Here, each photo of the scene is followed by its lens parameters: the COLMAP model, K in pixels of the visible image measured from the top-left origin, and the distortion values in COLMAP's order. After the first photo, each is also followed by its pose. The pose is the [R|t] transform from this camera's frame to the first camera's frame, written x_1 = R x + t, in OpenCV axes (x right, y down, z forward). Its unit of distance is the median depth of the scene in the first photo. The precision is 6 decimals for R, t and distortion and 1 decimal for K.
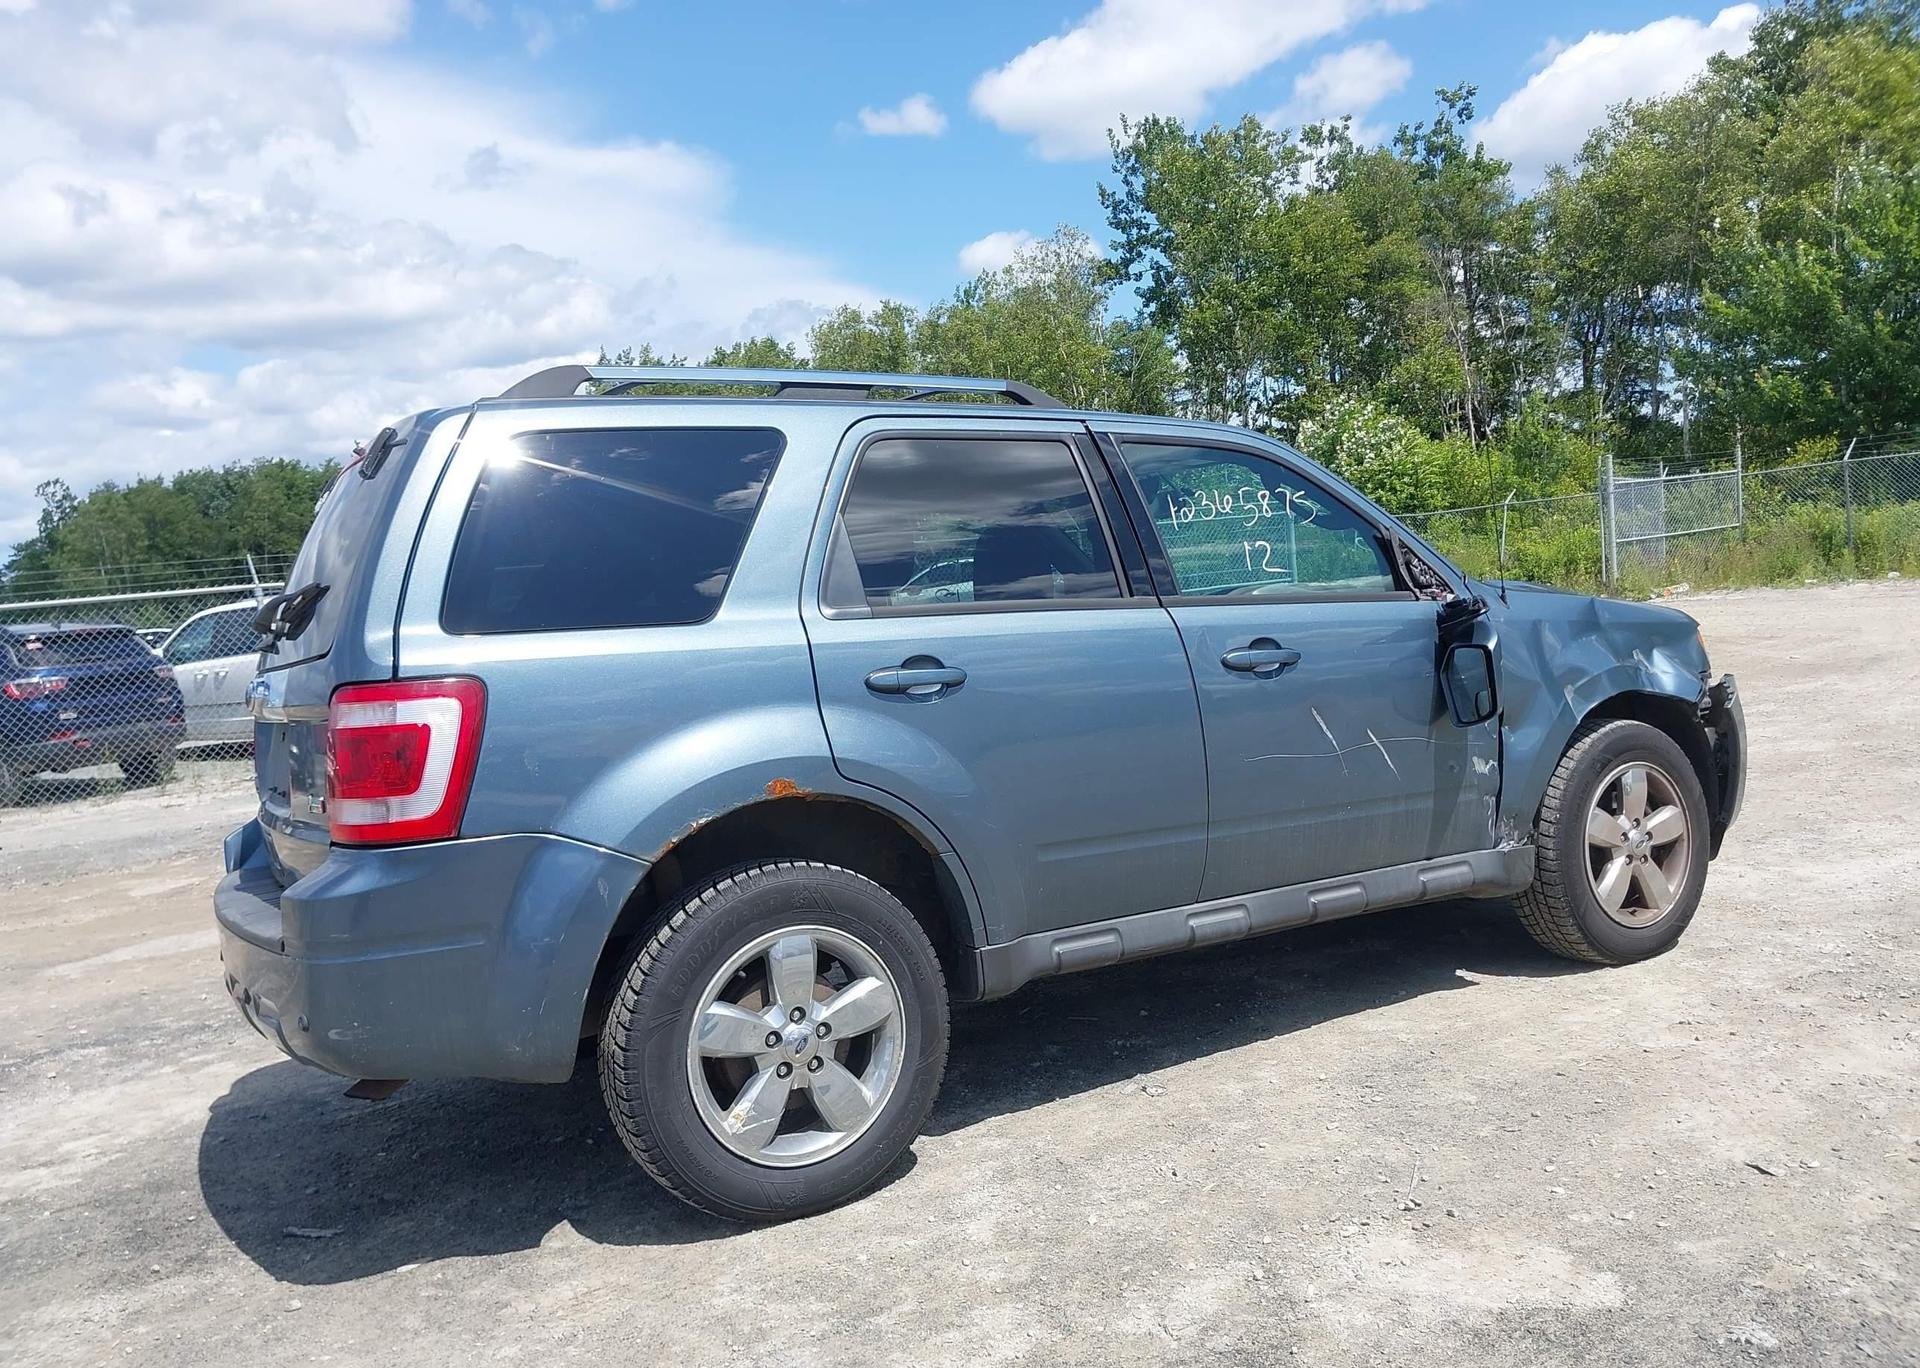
lens RADIAL K [[1504.6, 0, 960.3], [0, 1504.6, 675.0], [0, 0, 1]] dist [0.025198, -0.034933]
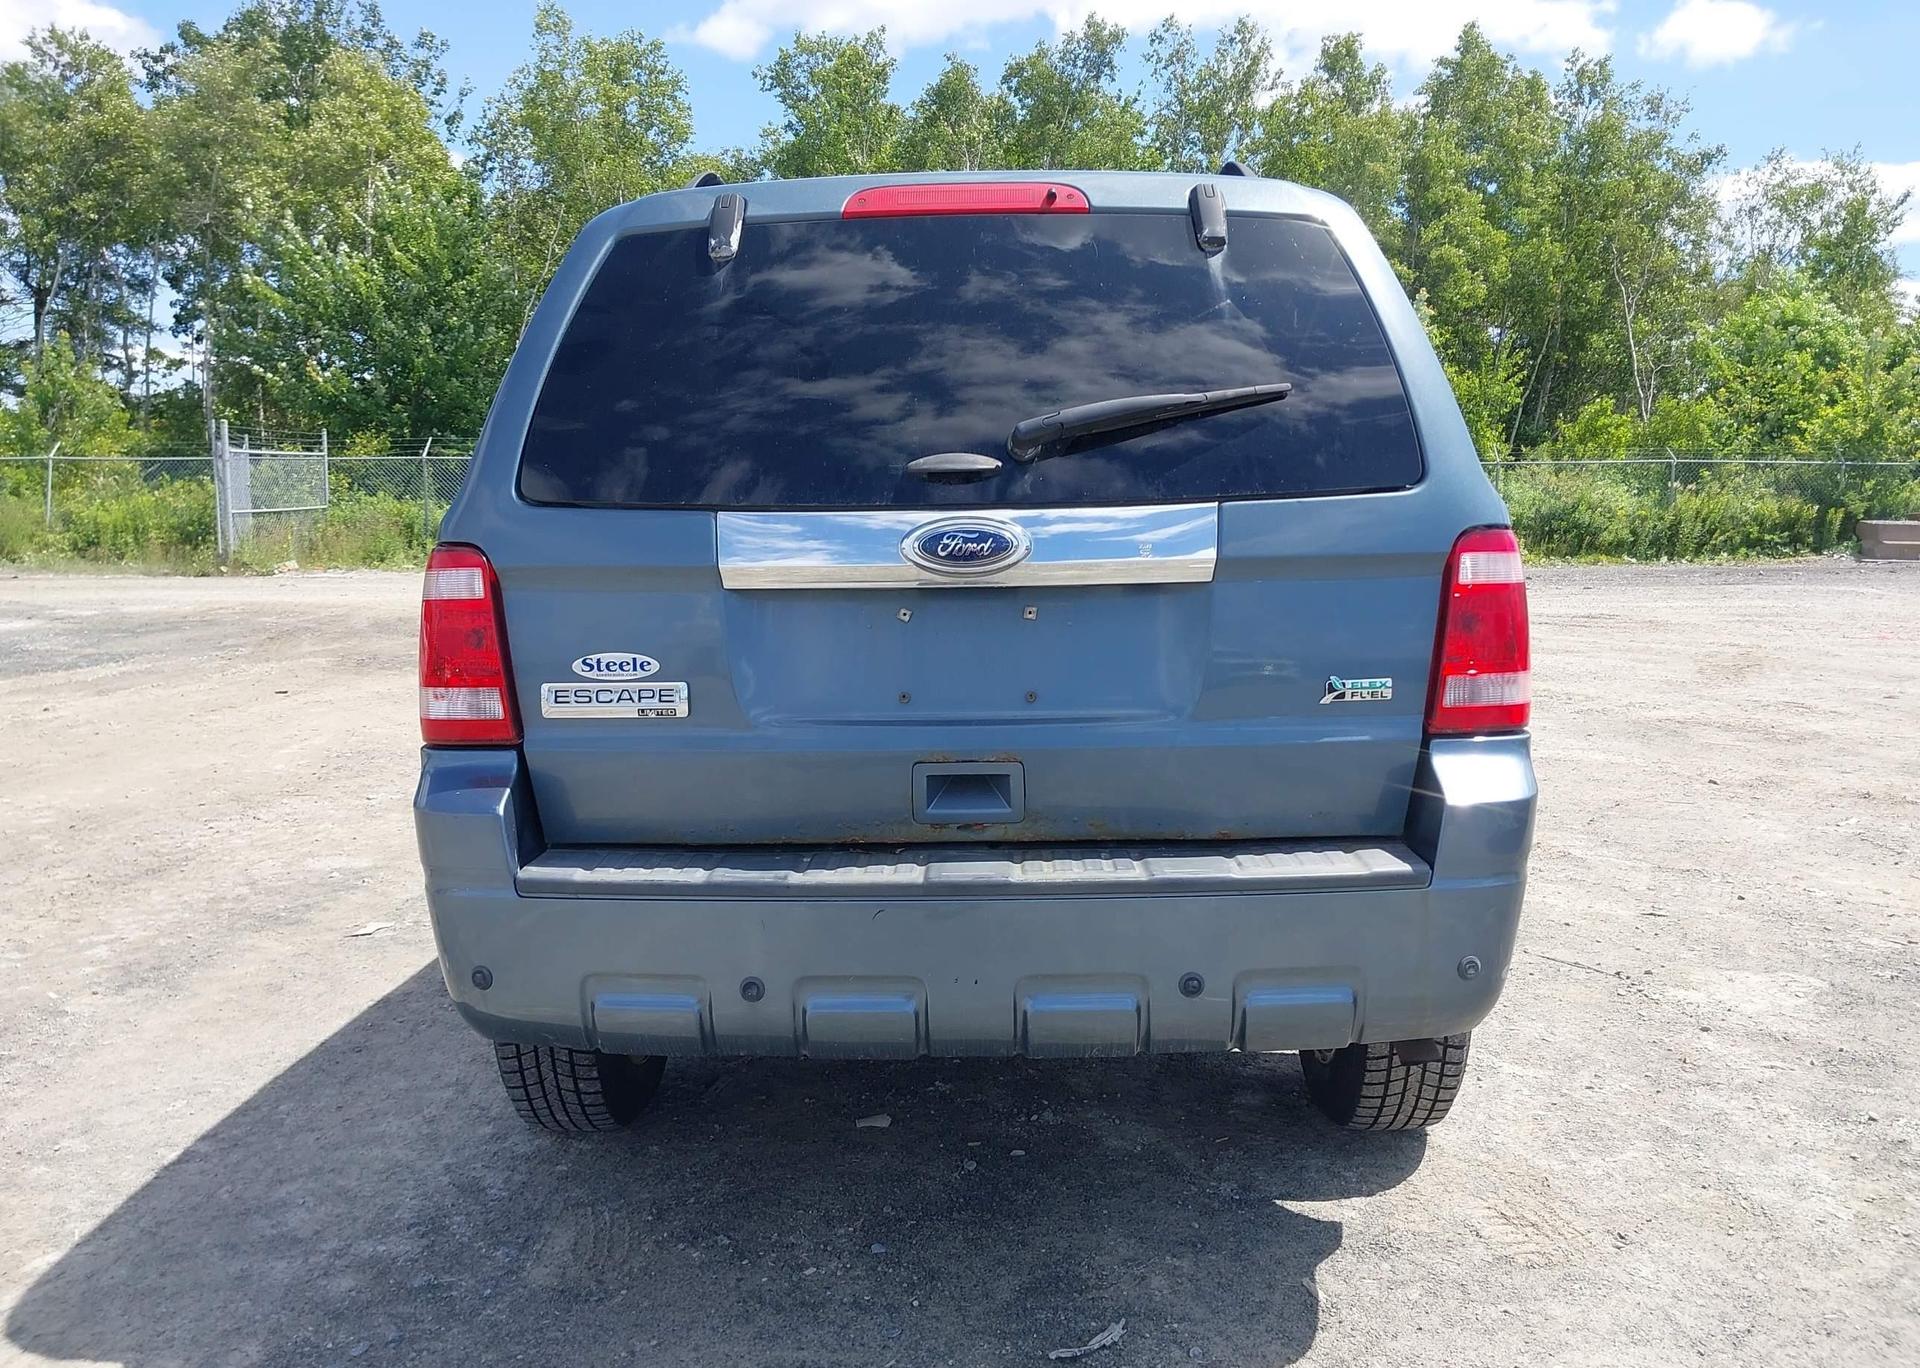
lens RADIAL K [[1514.7, 0, 970.2], [0, 1514.7, 676.9], [0, 0, 1]] dist [0.034046, -0.055645]
pose [[0.517946, 0.000270, 0.855413, -1.007708], [-0.006118, 0.999976, 0.003388, 0.068161], [-0.855391, -0.006988, 0.517935, 0.676801]]
